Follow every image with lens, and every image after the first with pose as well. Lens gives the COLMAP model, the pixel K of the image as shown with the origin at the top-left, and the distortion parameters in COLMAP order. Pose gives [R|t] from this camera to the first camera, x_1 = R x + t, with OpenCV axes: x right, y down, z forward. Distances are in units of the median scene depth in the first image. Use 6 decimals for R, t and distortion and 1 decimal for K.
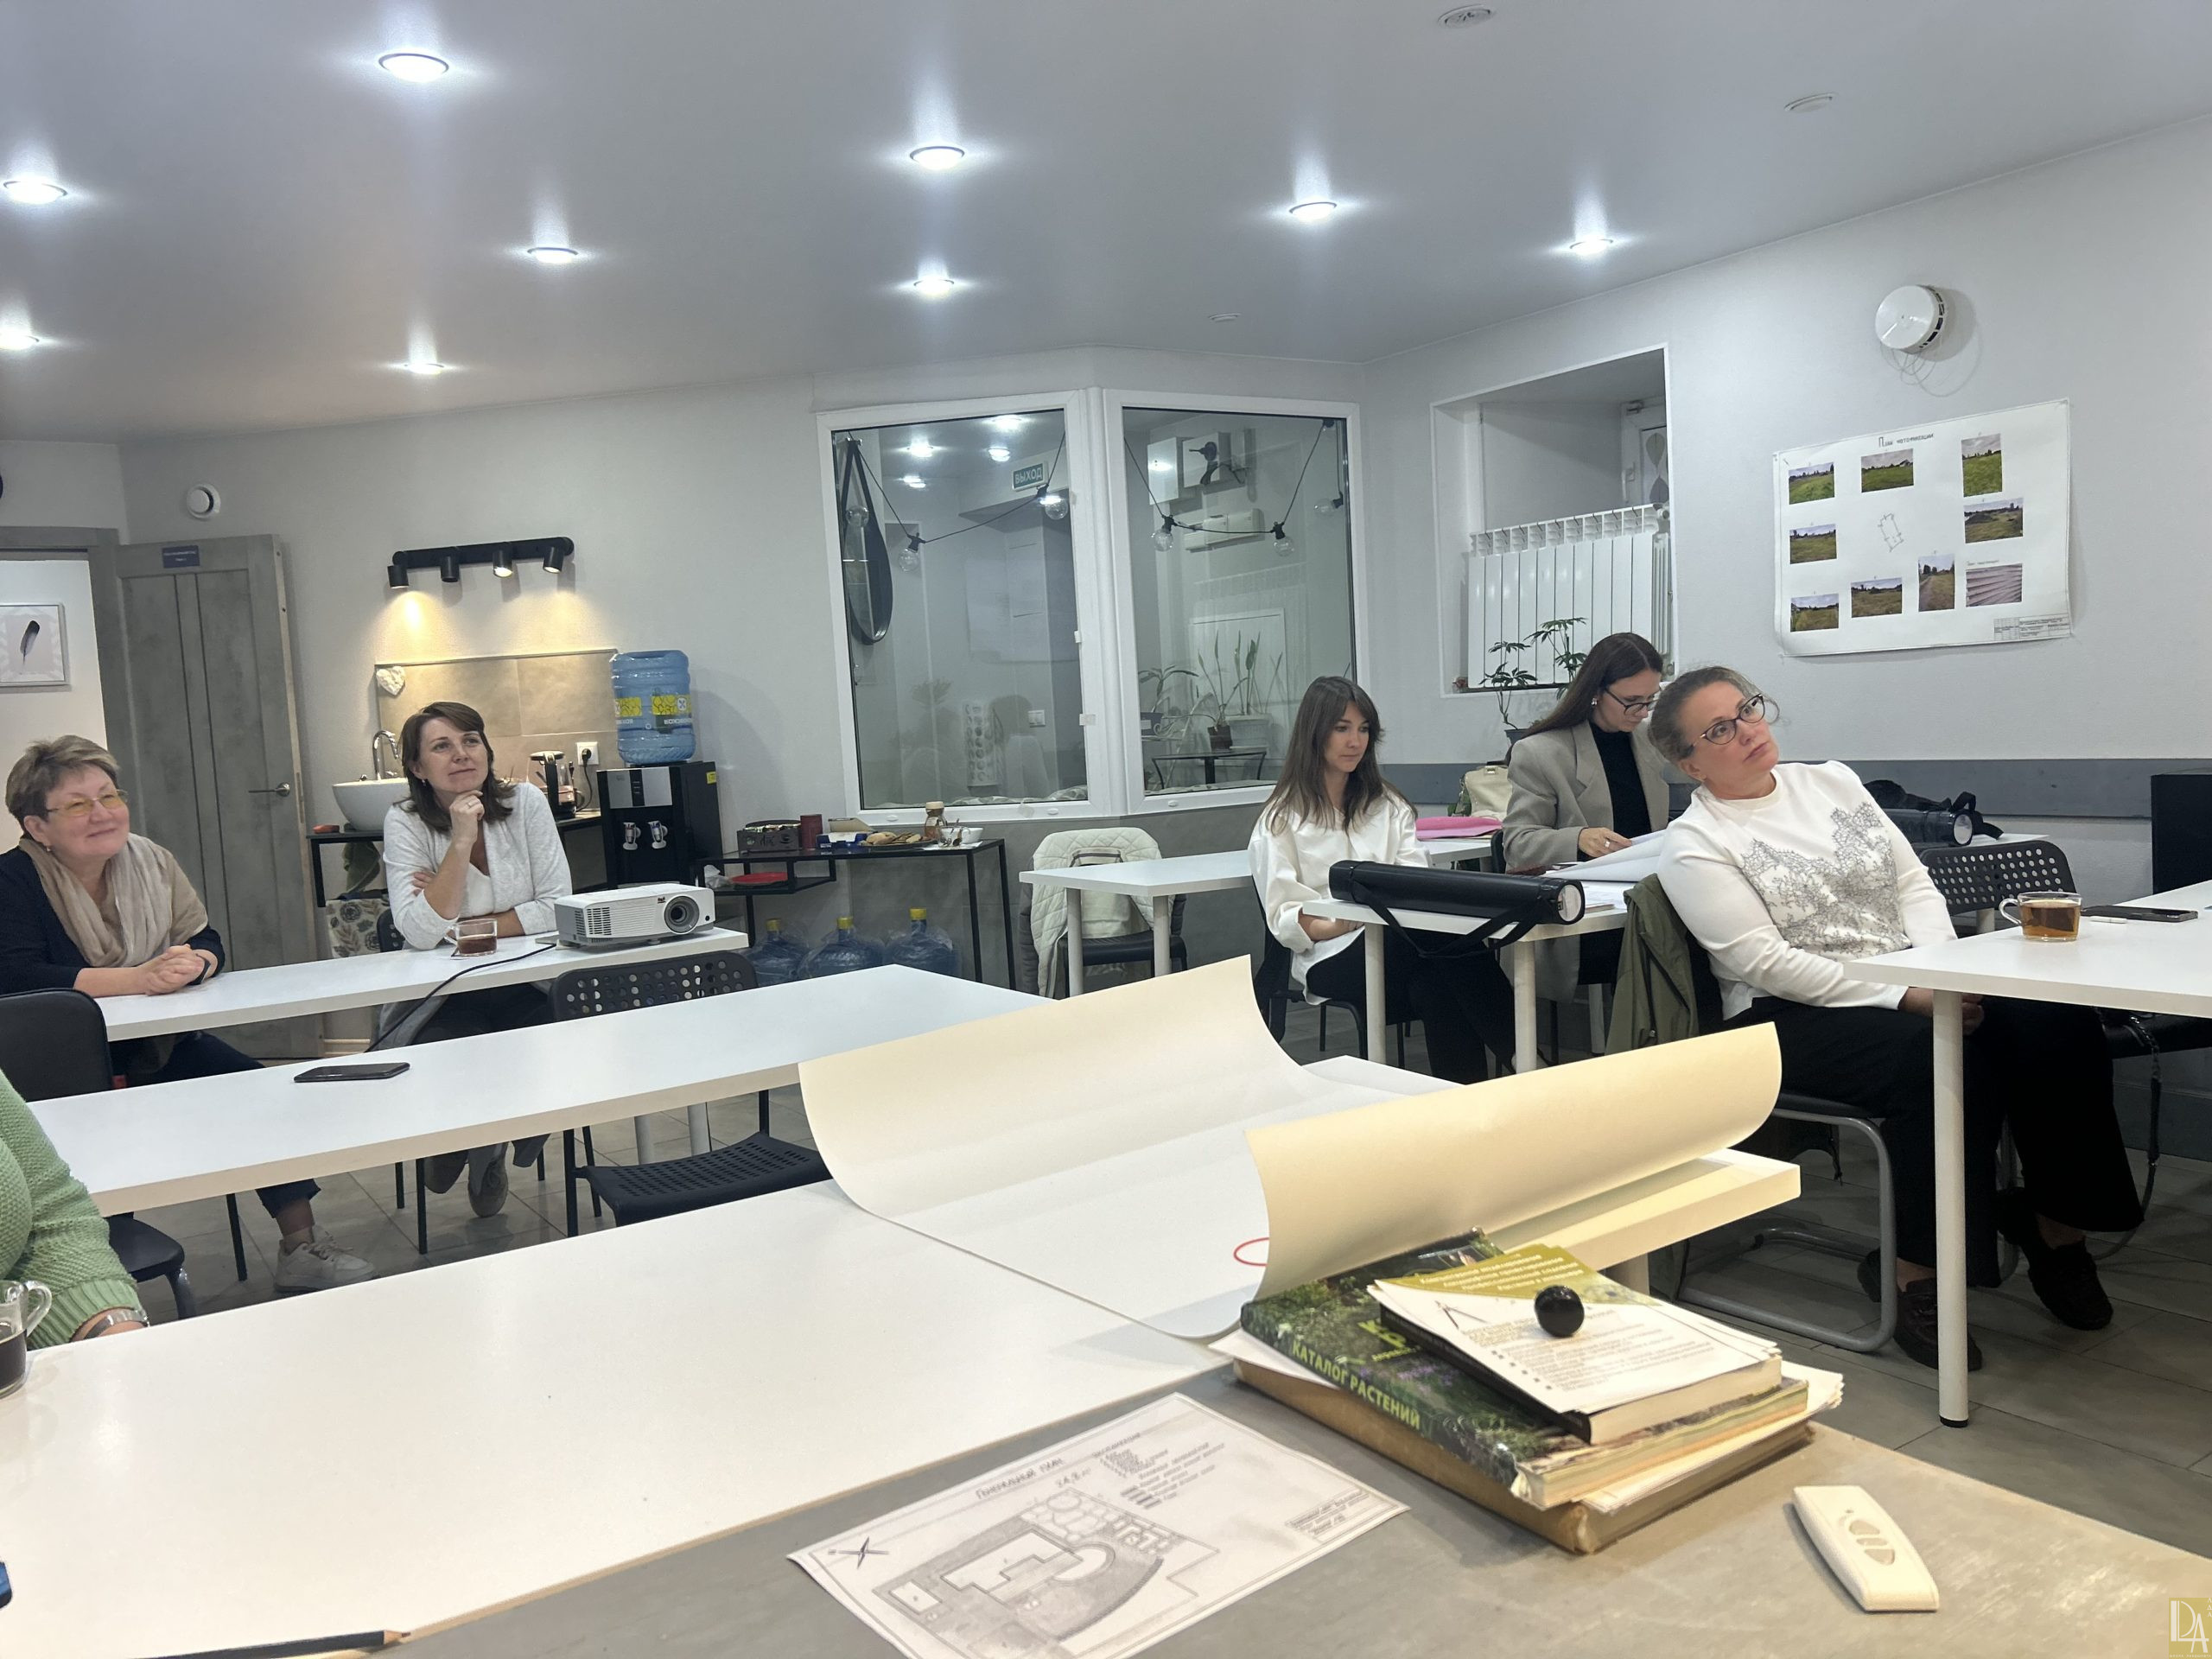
lens RADIAL K [[1673.3, 0, 1113.2], [0, 1673.3, 818.3], [0, 0, 1]] dist [0.025161, -0.030838]
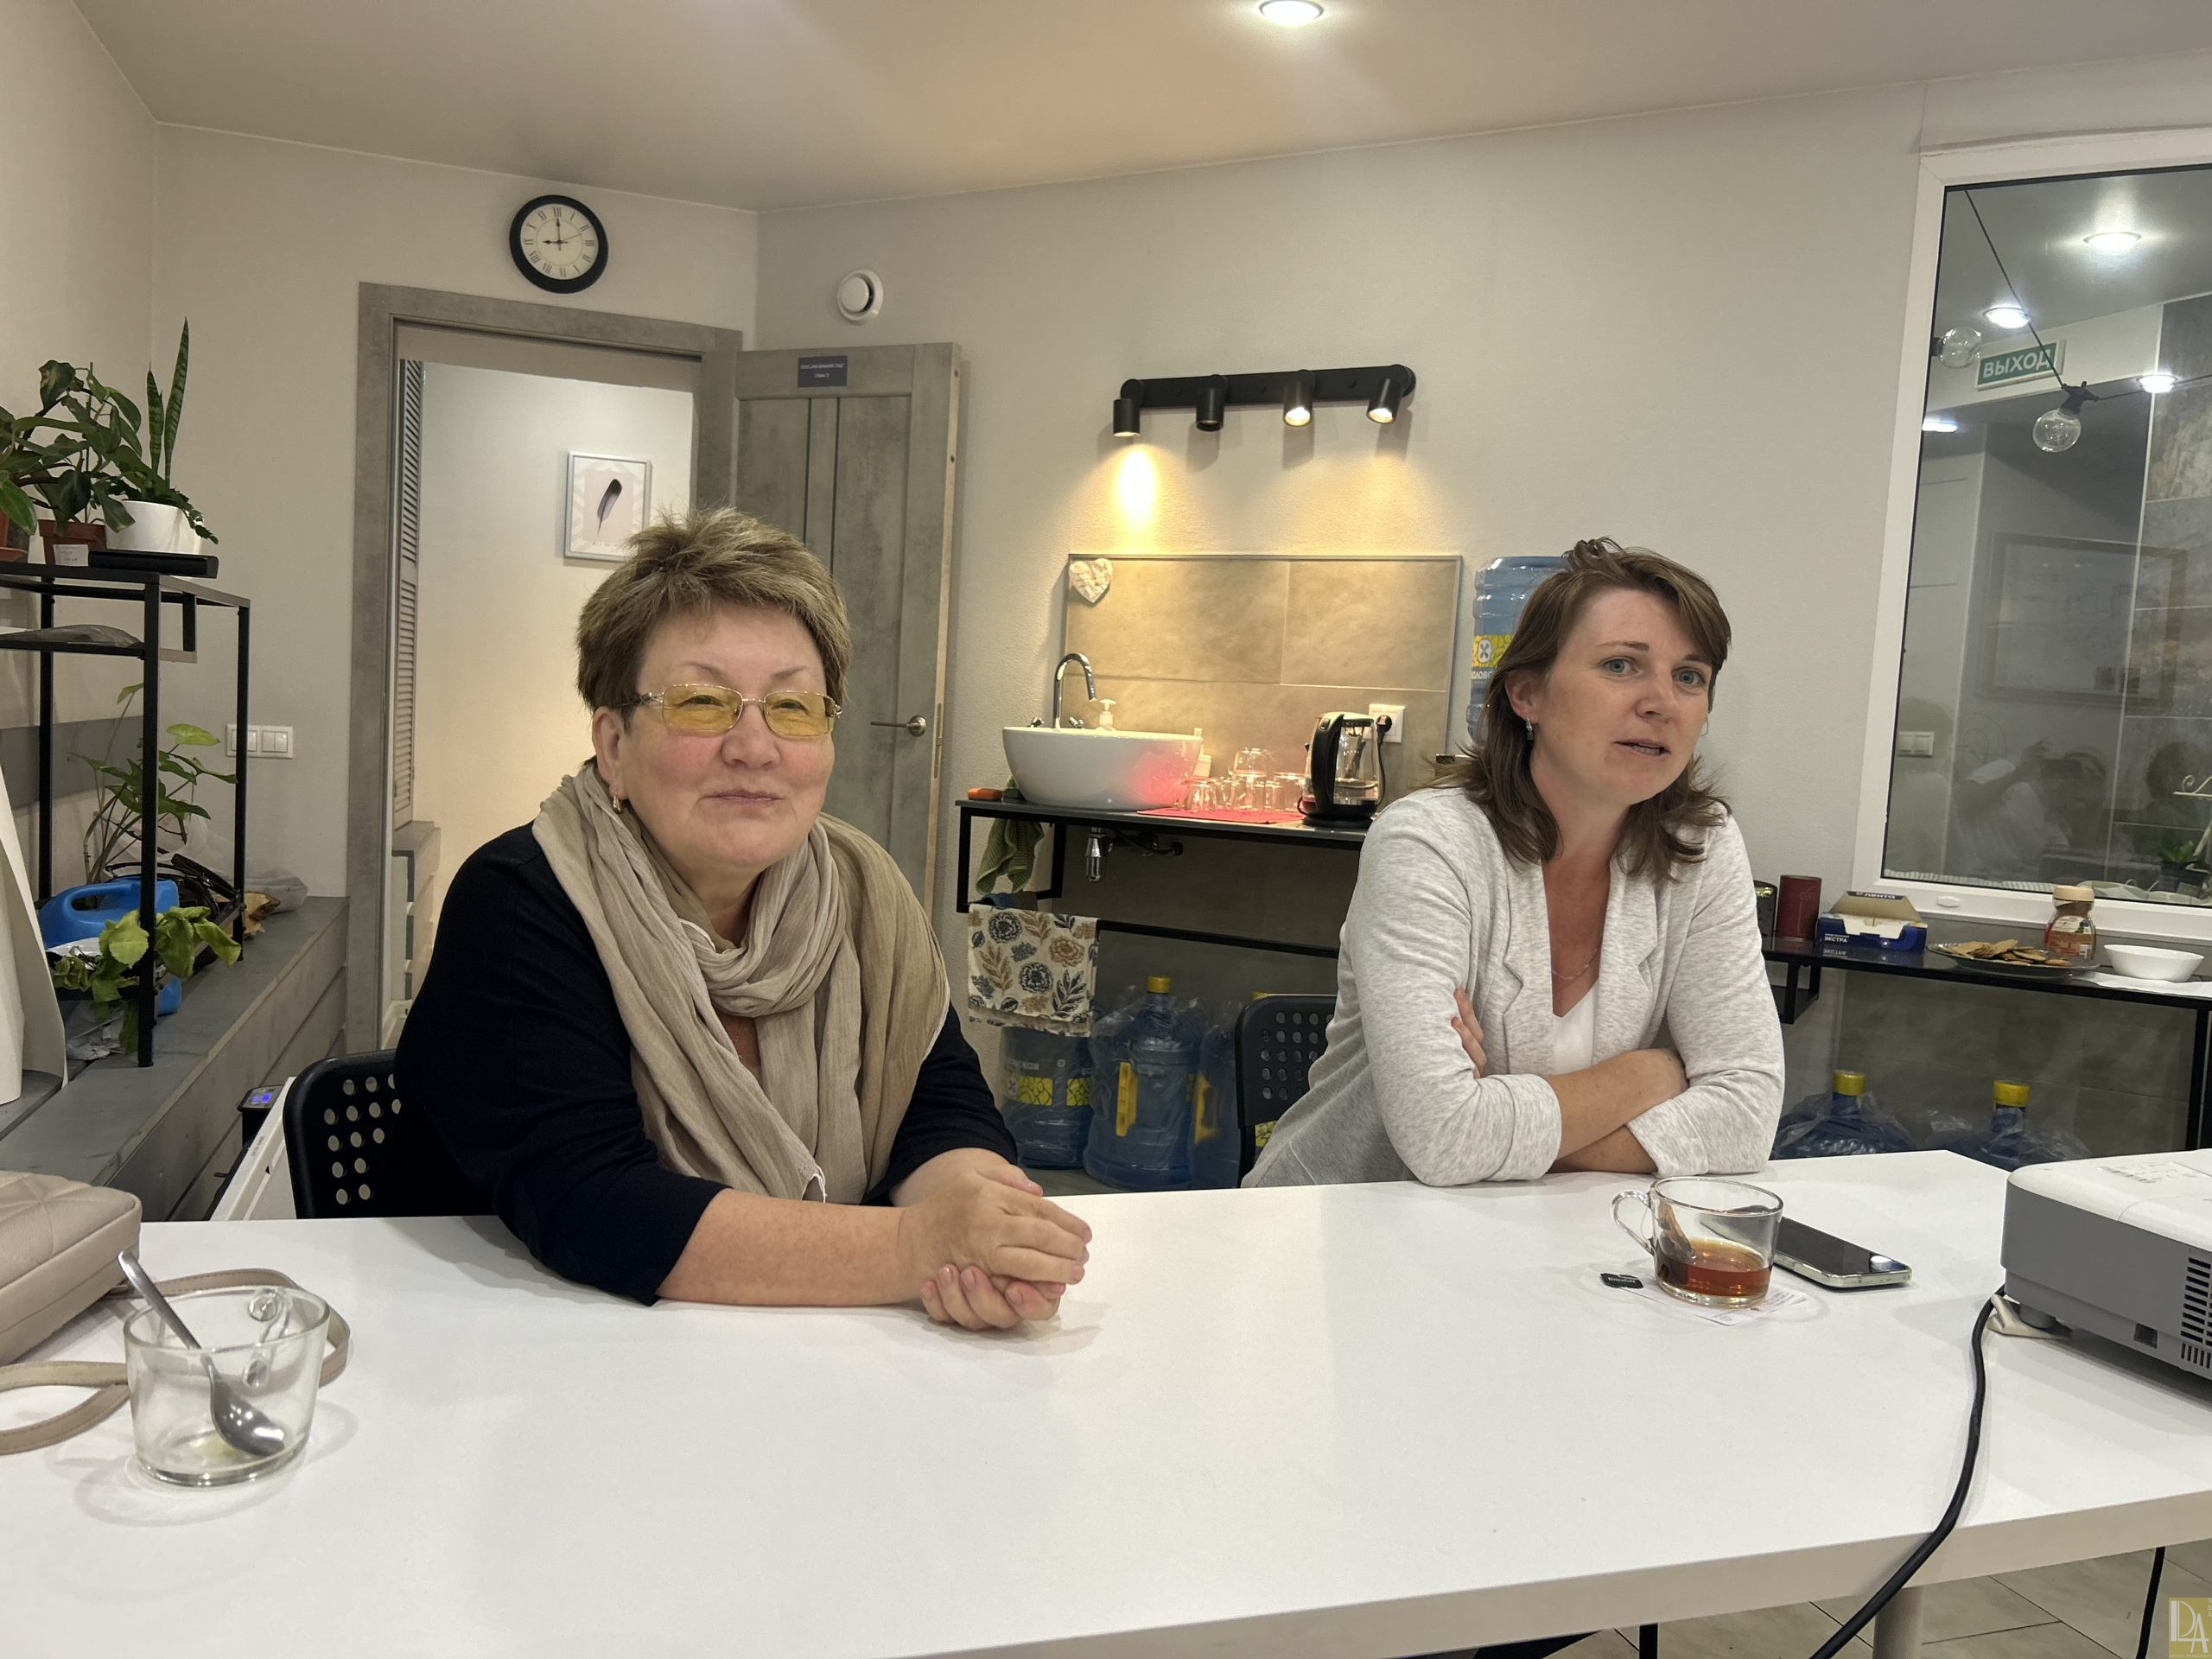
lens RADIAL K [[1673.3, 0, 1104.4], [0, 1673.3, 837.1], [0, 0, 1]] dist [0.025161, -0.030838]
pose [[0.956701, 0.130019, -0.260418, -0.246170], [-0.126569, 0.991503, 0.030052, -0.002536], [0.262113, 0.004210, 0.965028, 0.378140]]
